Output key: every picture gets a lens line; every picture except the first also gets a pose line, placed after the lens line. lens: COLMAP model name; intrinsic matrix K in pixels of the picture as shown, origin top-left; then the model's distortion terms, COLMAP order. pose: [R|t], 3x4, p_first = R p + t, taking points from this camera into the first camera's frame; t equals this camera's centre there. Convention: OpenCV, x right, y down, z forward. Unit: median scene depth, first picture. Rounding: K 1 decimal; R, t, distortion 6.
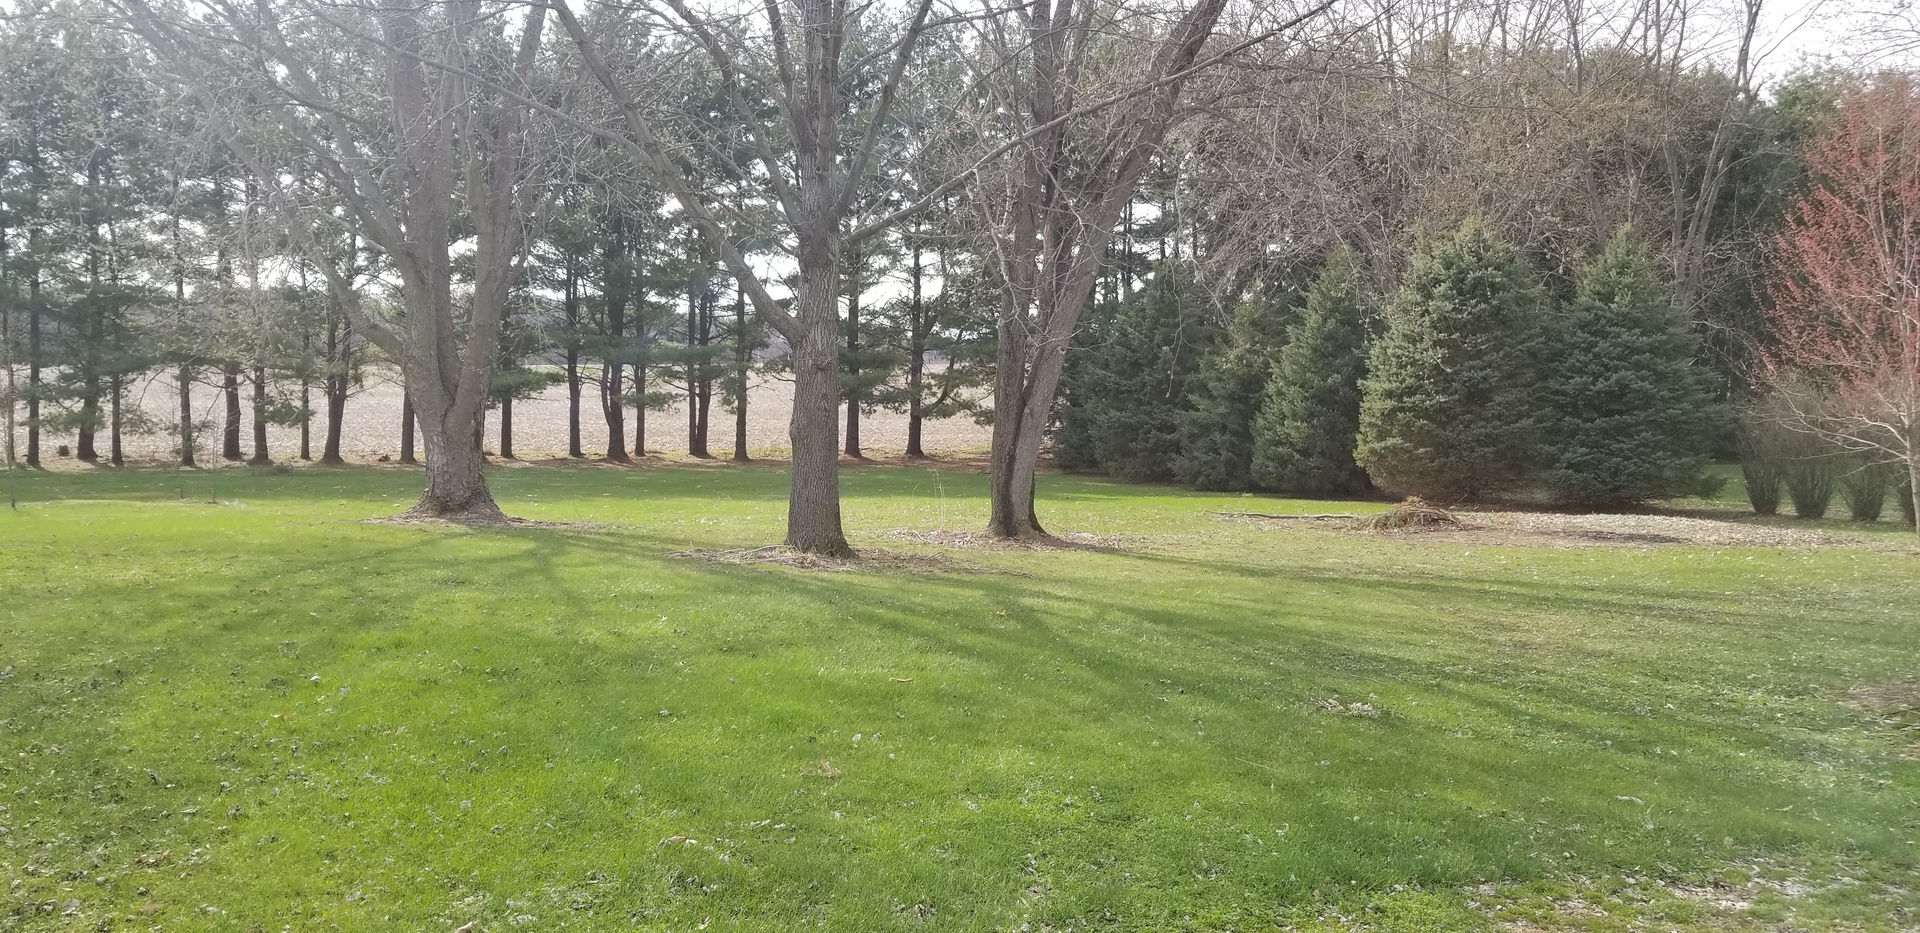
lens RADIAL K [[1467.3, 0, 954.0], [0, 1467.3, 464.7], [0, 0, 1]] dist [0.006630, -0.048967]
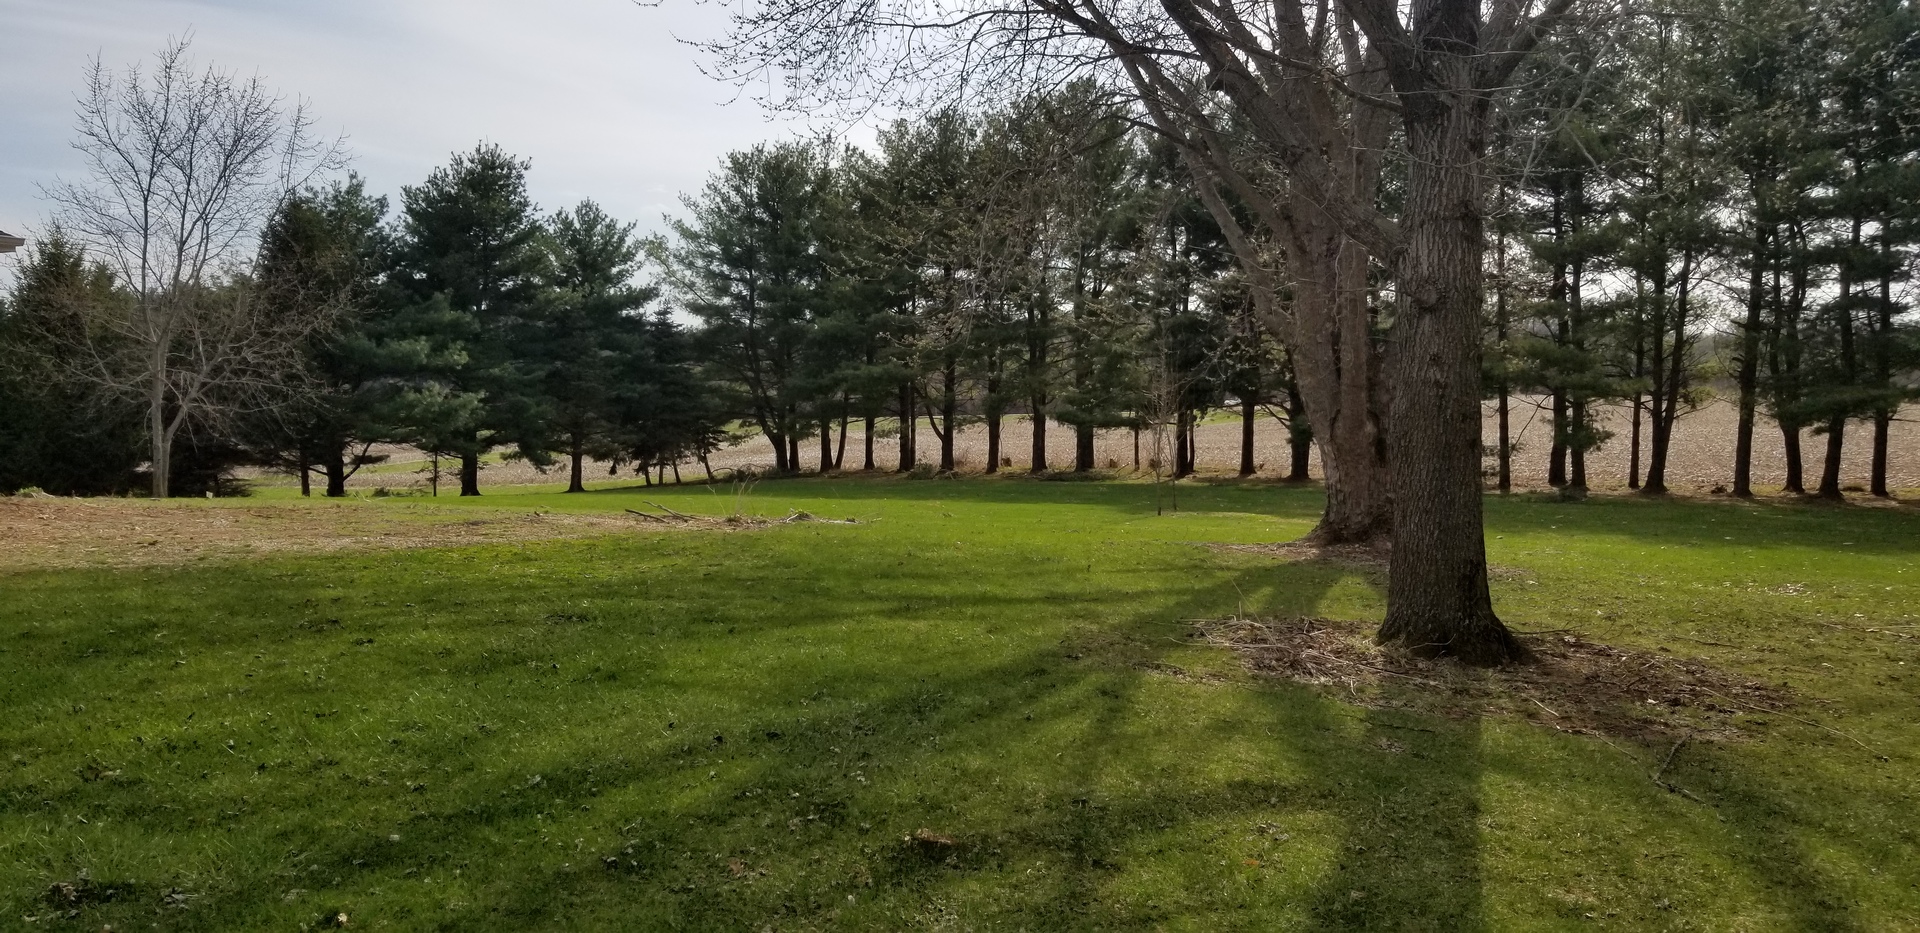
lens RADIAL K [[1467.3, 0, 954.0], [0, 1467.3, 464.7], [0, 0, 1]] dist [0.006630, -0.048967]
pose [[0.568019, 0.022855, -0.822698, 0.269585], [-0.041112, 0.999154, -0.000628, -0.000346], [0.821988, 0.034179, 0.568478, 0.577462]]
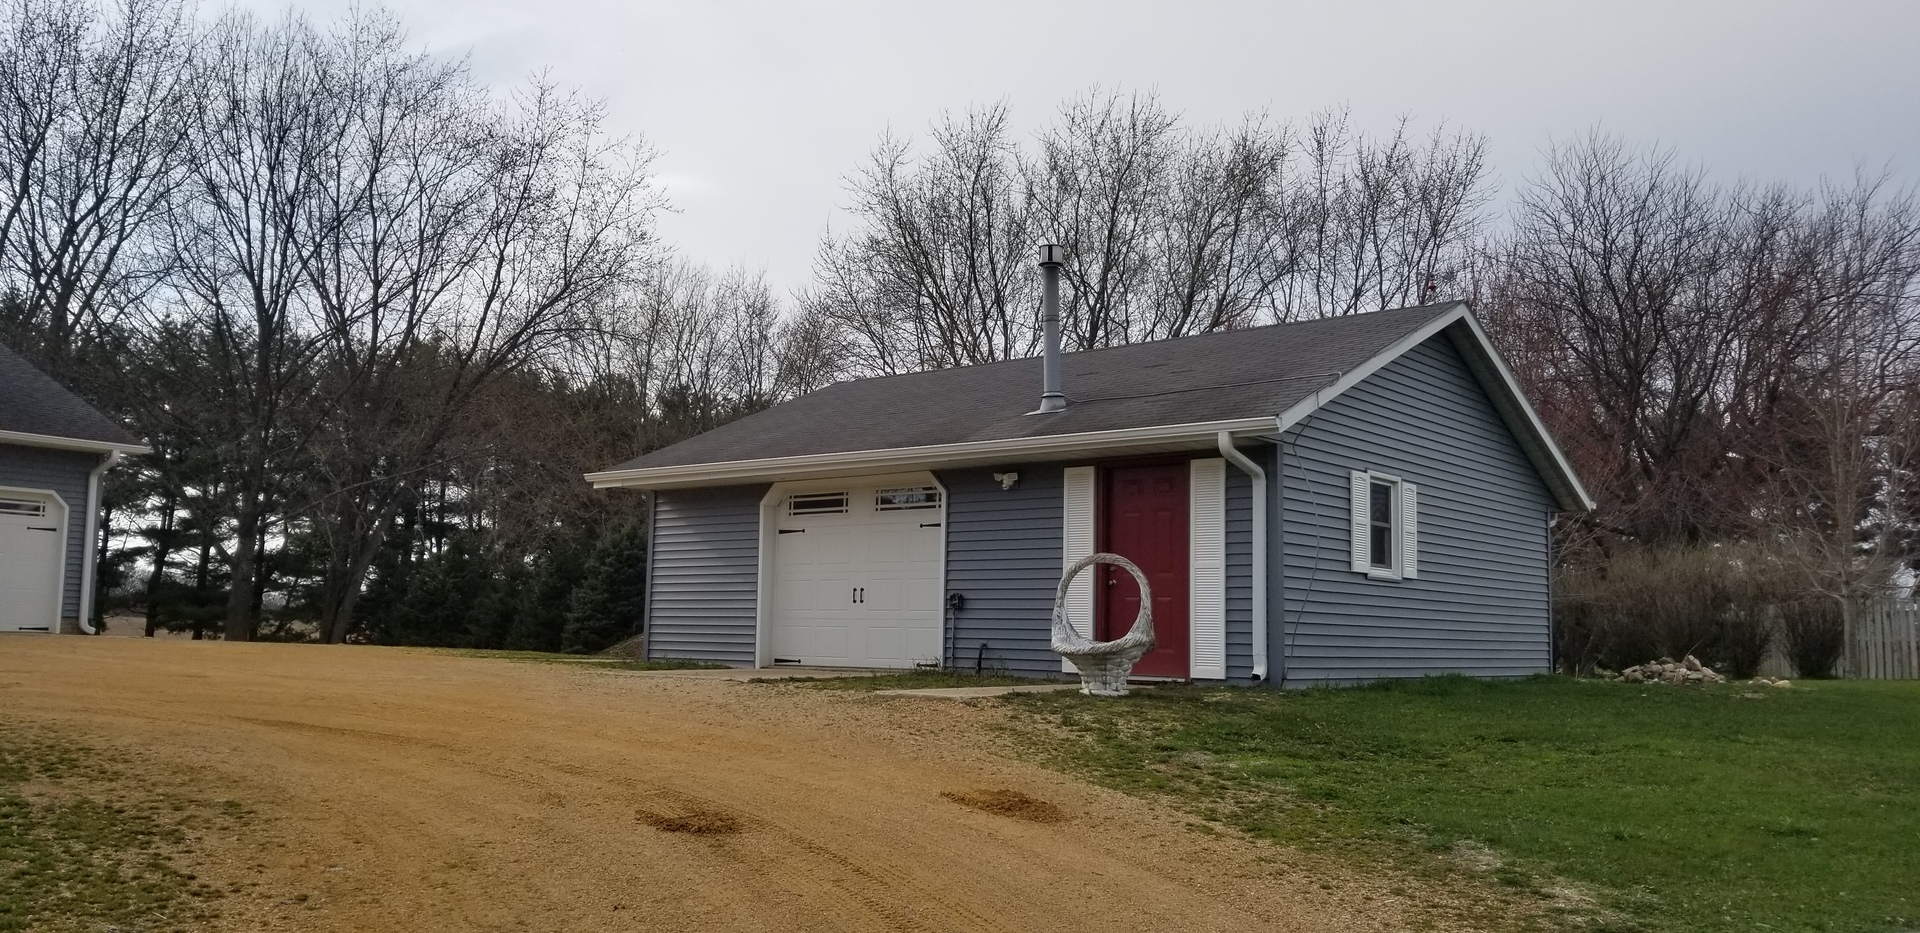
lens RADIAL K [[1467.3, 0, 954.0], [0, 1467.3, 464.7], [0, 0, 1]] dist [0.006630, -0.048967]
pose [[0.906304, 0.065153, 0.417574, -0.016699], [0.010586, 0.984236, -0.176543, 0.044326], [-0.422494, 0.164422, 0.891327, -0.406456]]
